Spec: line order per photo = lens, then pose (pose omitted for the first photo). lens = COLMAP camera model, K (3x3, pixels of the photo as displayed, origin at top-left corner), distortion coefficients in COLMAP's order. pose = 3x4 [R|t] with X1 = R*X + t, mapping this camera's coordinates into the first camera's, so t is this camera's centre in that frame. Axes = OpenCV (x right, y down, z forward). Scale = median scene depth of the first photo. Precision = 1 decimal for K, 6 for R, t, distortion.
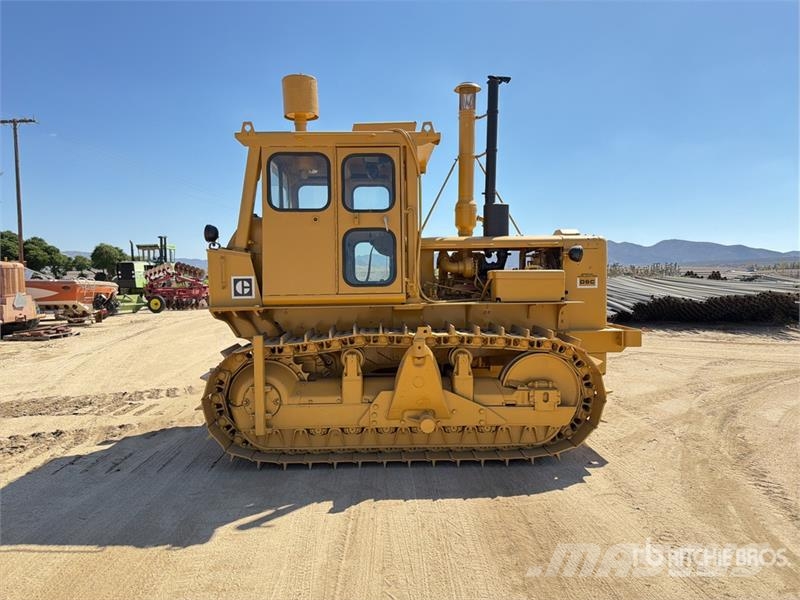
lens RADIAL K [[562.1, 0, 403.1], [0, 562.1, 290.9], [0, 0, 1]] dist [0.006199, -0.005603]
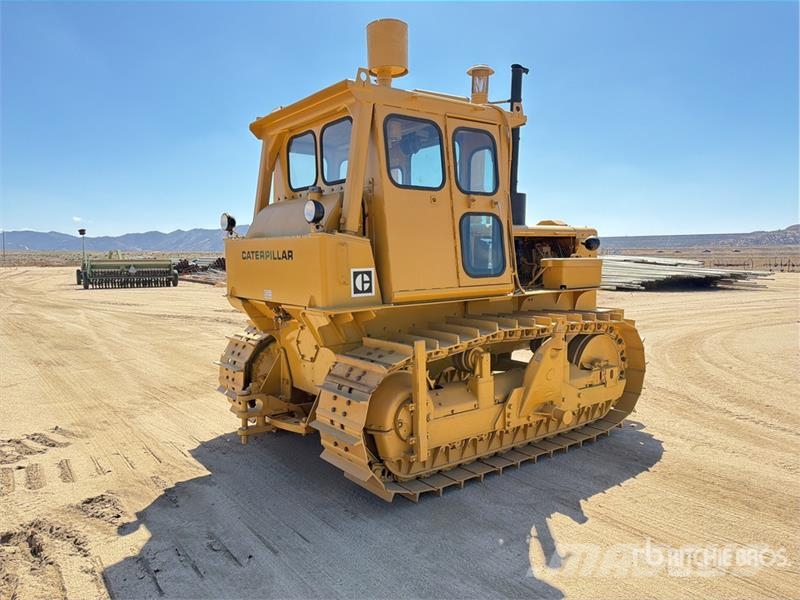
lens RADIAL K [[562.8, 0, 402.3], [0, 562.8, 302.7], [0, 0, 1]] dist [0.002952, -0.001548]
pose [[0.816667, -0.049173, 0.575010, -0.695596], [0.020093, 0.998182, 0.056823, -0.021406], [-0.576759, -0.034852, 0.816170, 0.331718]]
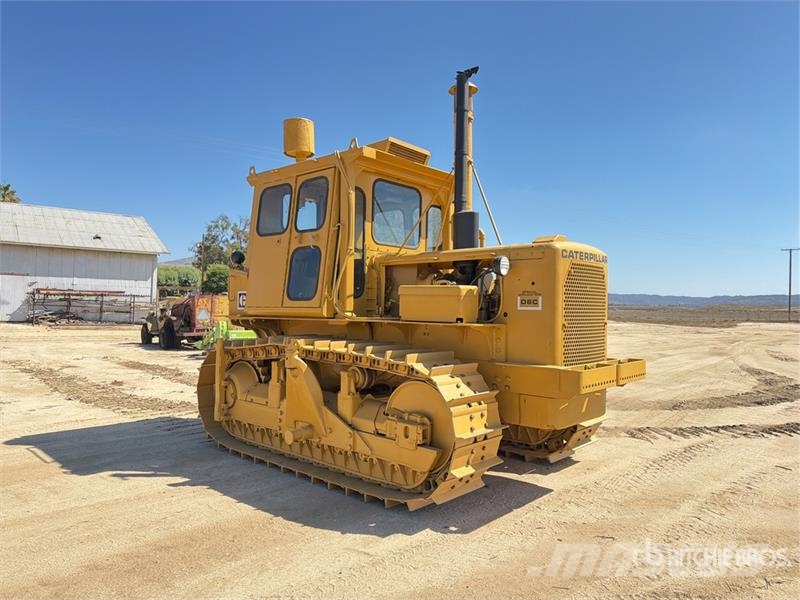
lens RADIAL K [[562.1, 0, 403.1], [0, 562.1, 290.9], [0, 0, 1]] dist [0.006199, -0.005603]
pose [[0.720635, 0.000356, -0.693315, 0.821771], [-0.047721, 0.997654, -0.049088, 0.016671], [0.691671, 0.068460, 0.718961, 0.361309]]
